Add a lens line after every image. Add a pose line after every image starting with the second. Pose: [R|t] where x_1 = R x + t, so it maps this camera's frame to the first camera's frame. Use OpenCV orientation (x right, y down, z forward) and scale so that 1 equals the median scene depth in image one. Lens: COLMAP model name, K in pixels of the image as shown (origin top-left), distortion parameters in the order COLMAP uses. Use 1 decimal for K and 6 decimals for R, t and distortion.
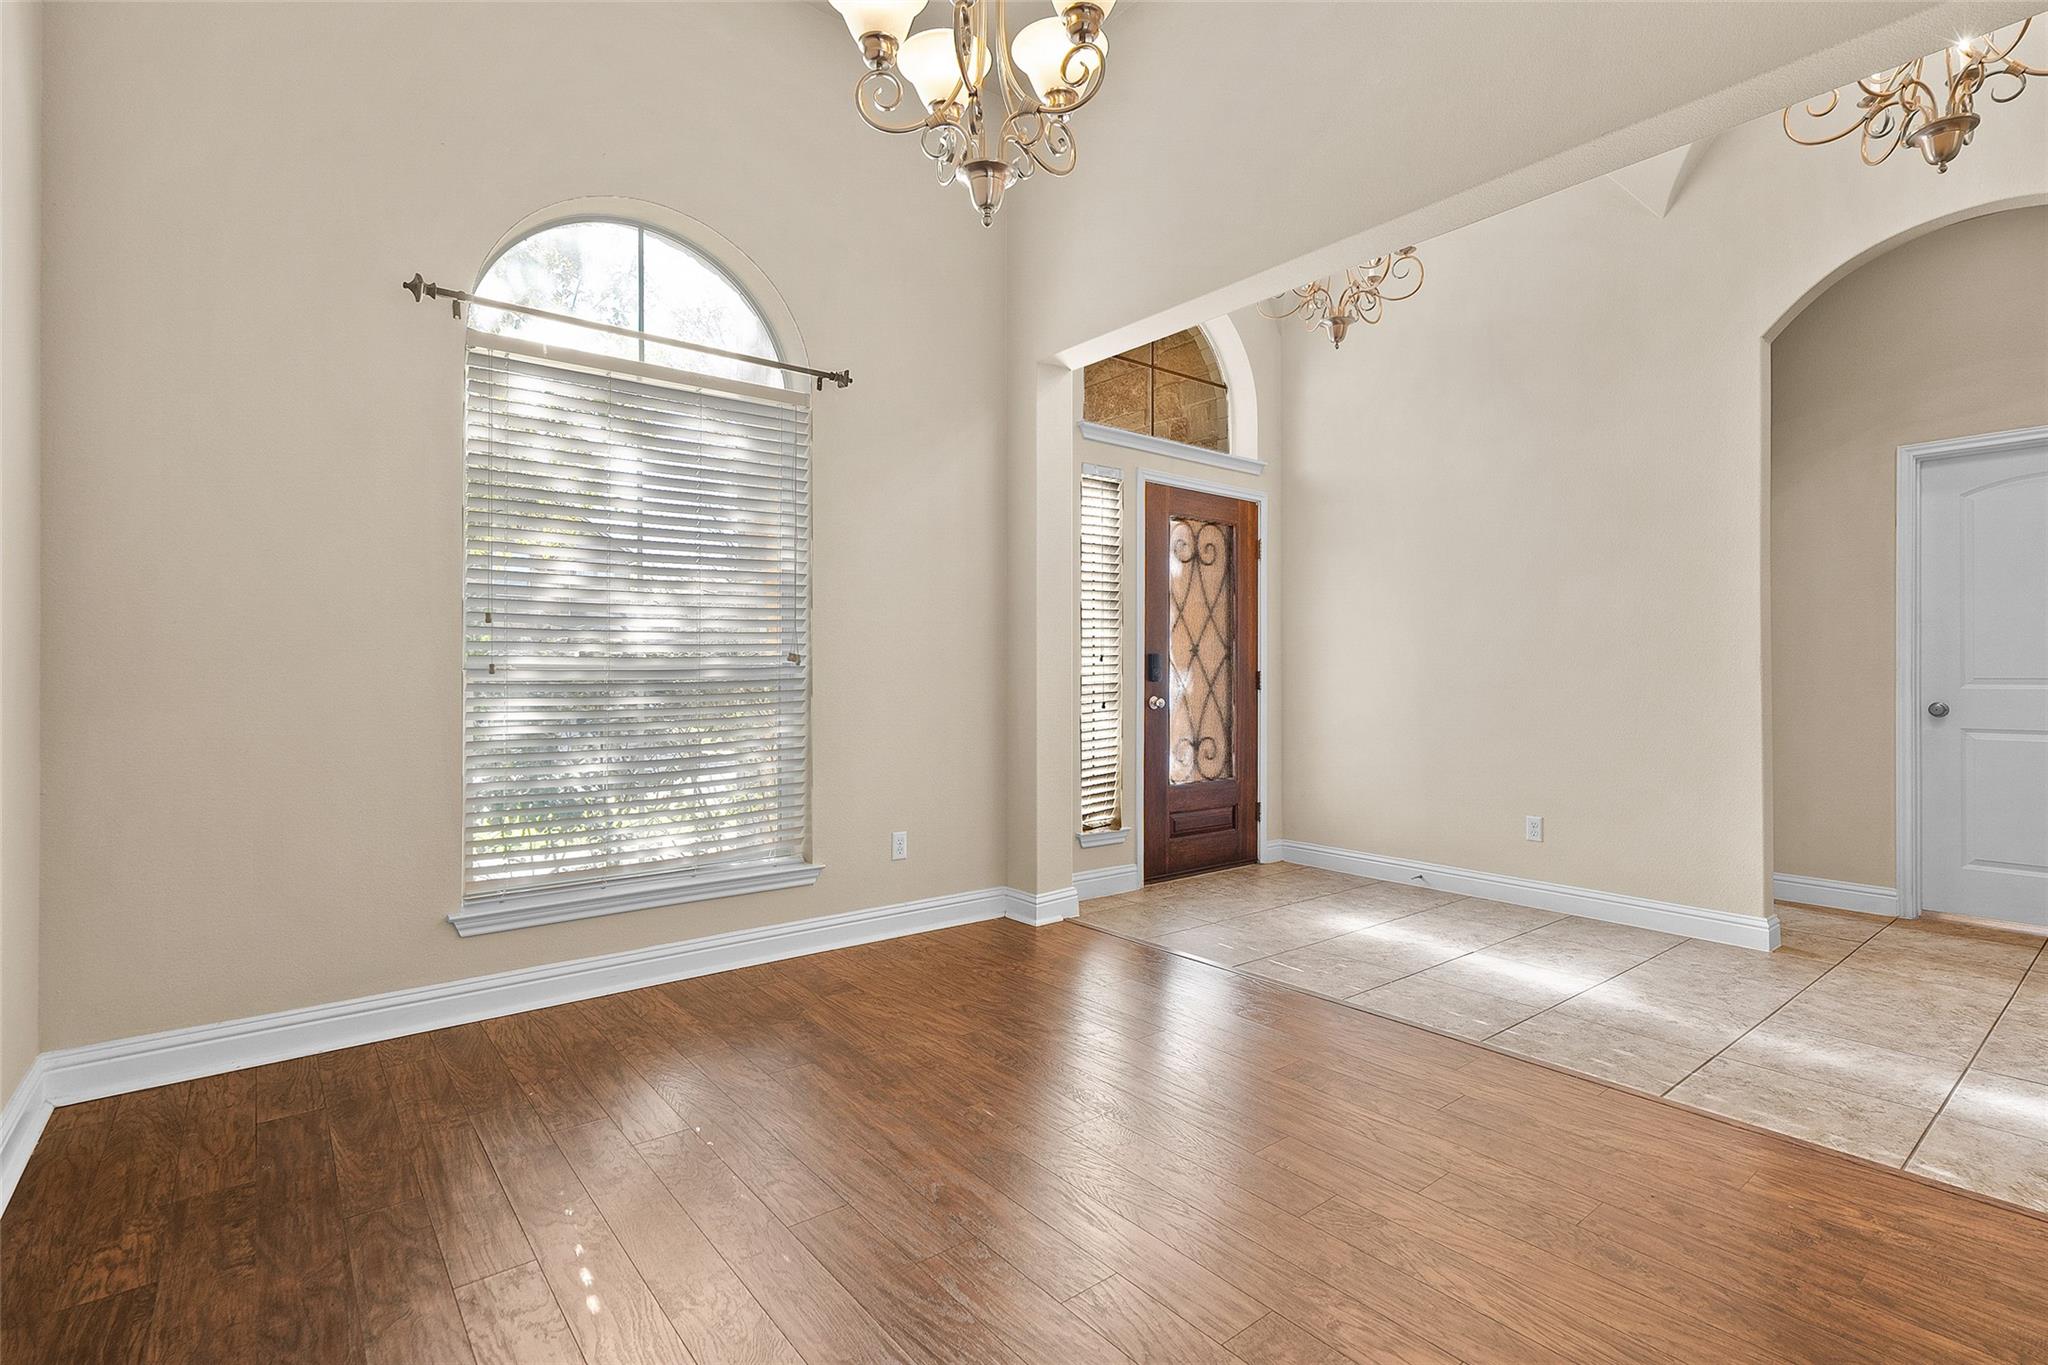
lens RADIAL K [[943.7, 0, 1033.9], [0, 943.7, 673.3], [0, 0, 1]] dist [0.002268, -0.000068]
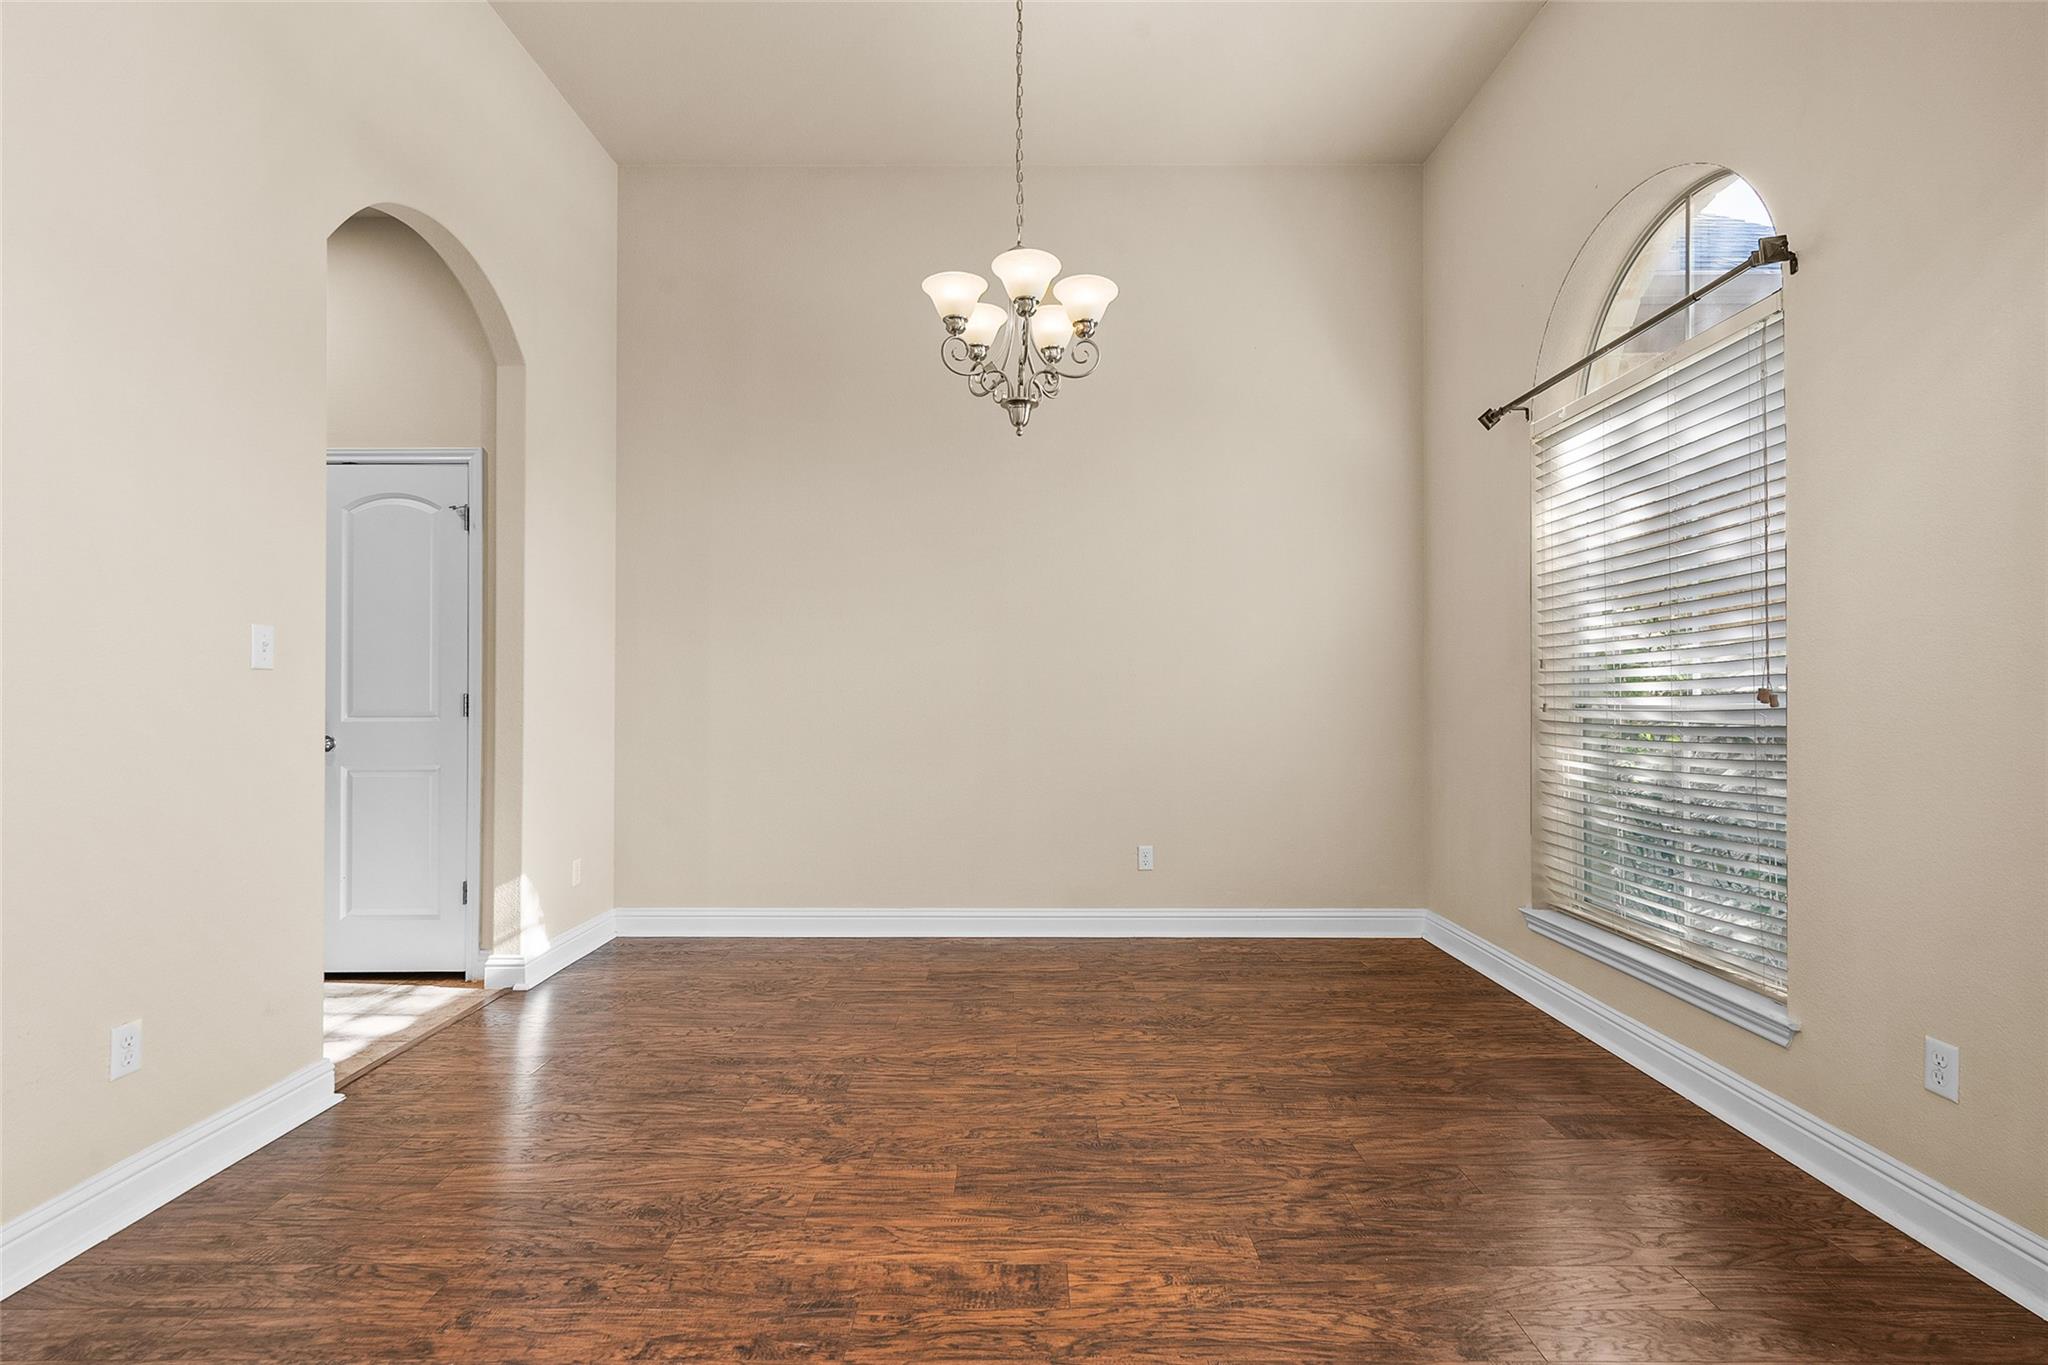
lens RADIAL K [[943.7, 0, 1032.1], [0, 943.7, 682.7], [0, 0, 1]] dist [0.002268, -0.000068]
pose [[-0.625585, -0.010502, -0.780086, 0.464929], [-0.000443, 0.999914, -0.013106, -0.012835], [0.780156, -0.007853, -0.625535, 0.789373]]
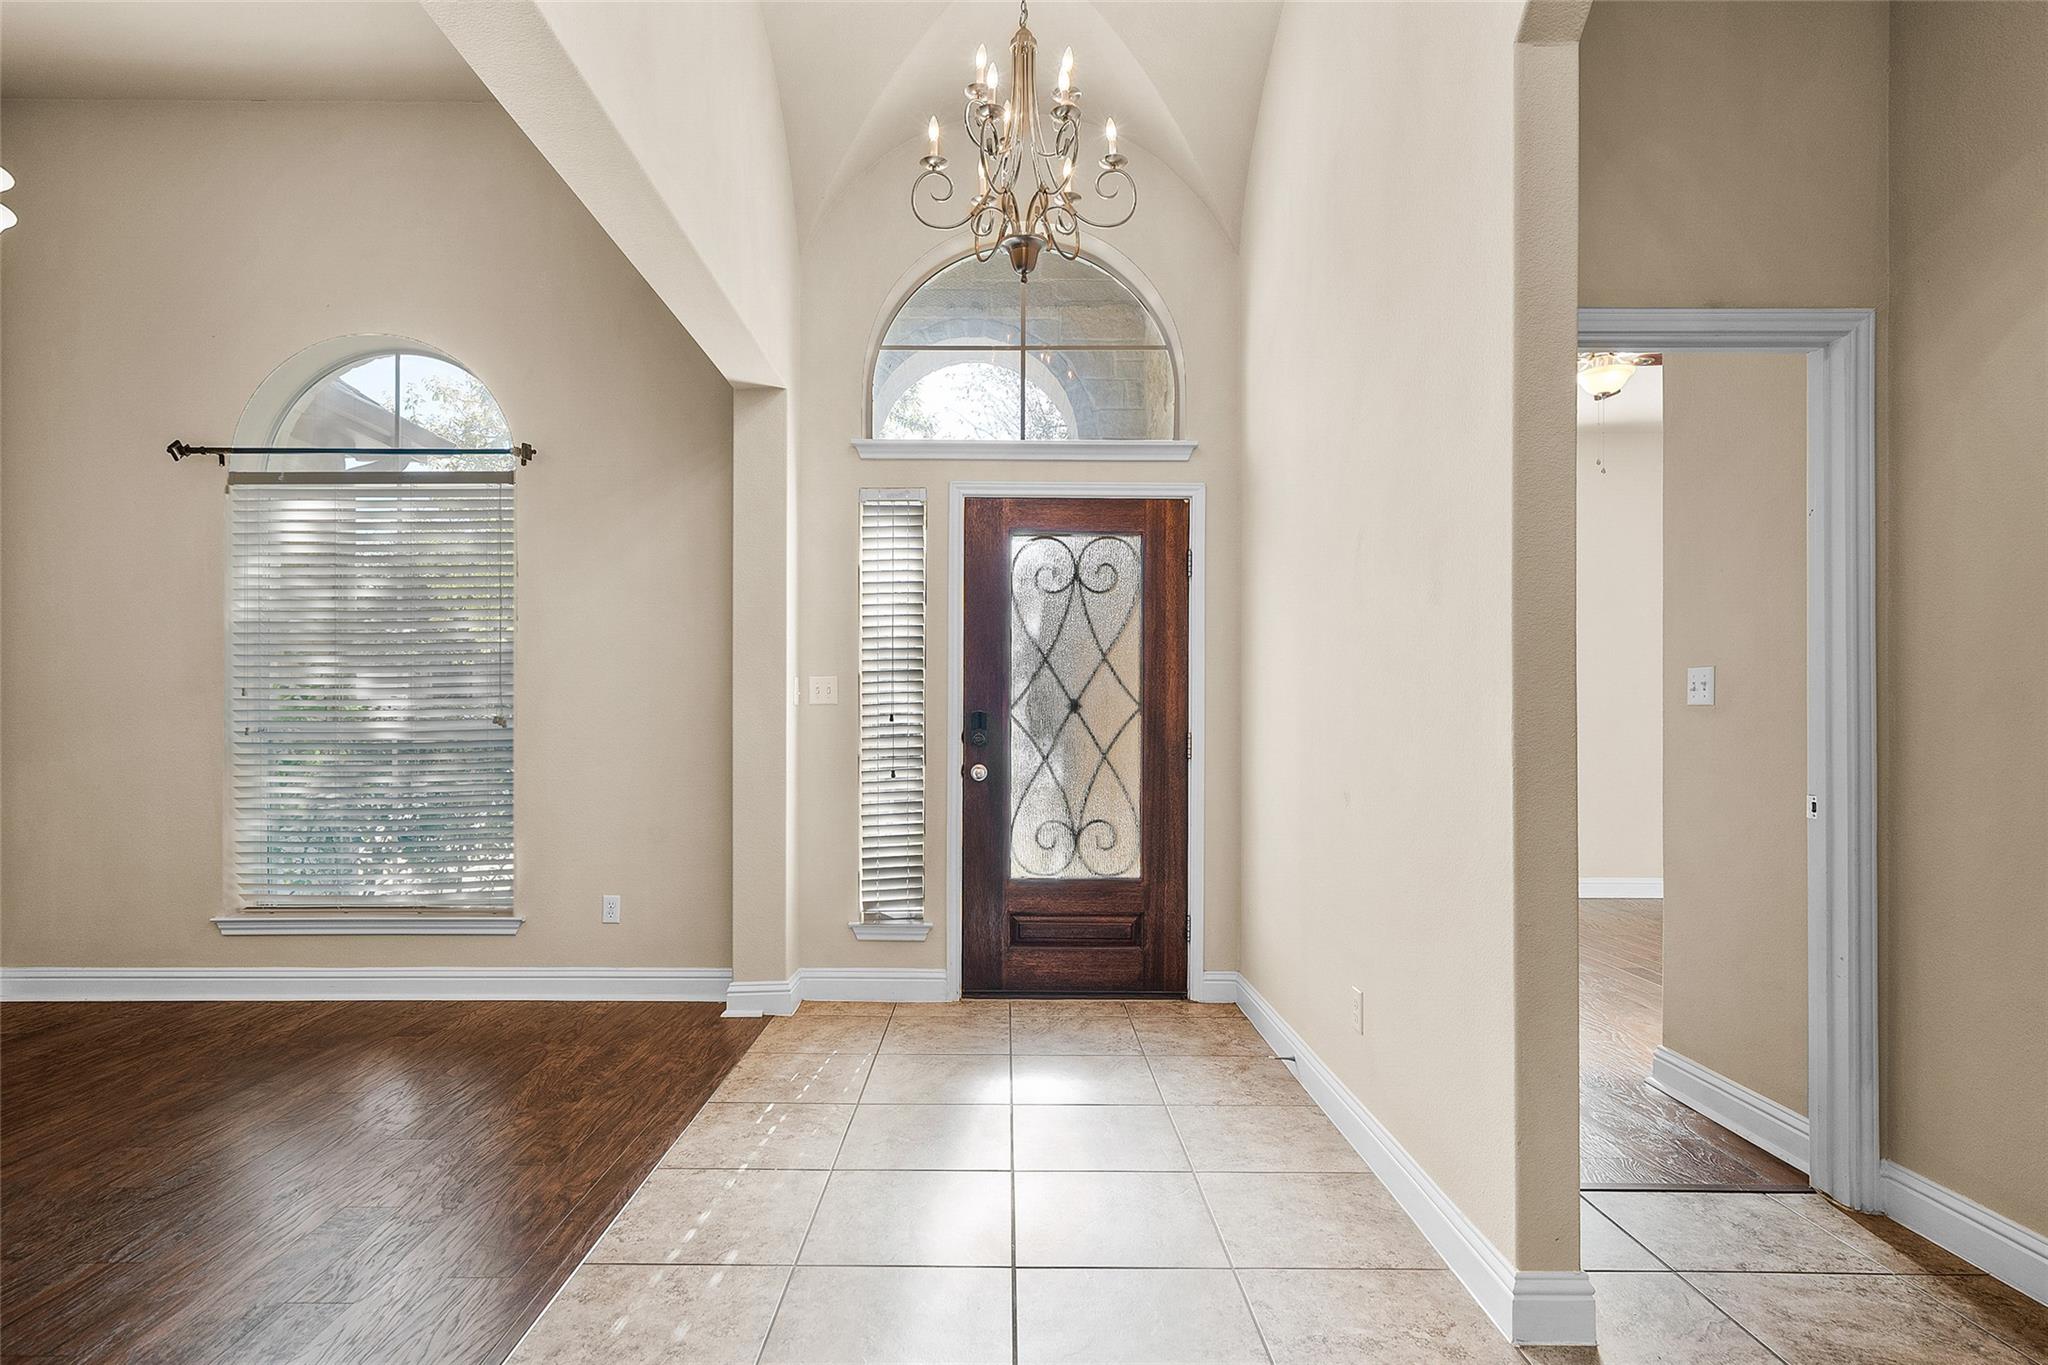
lens RADIAL K [[1041.8, 0, 1011.9], [0, 1041.8, 713.6], [0, 0, 1]] dist [0.006809, 0.001575]
pose [[0.782002, 0.000636, -0.623276, 0.729721], [-0.001854, 0.999997, -0.001306, -0.018470], [0.623274, 0.002176, 0.782001, 0.340574]]
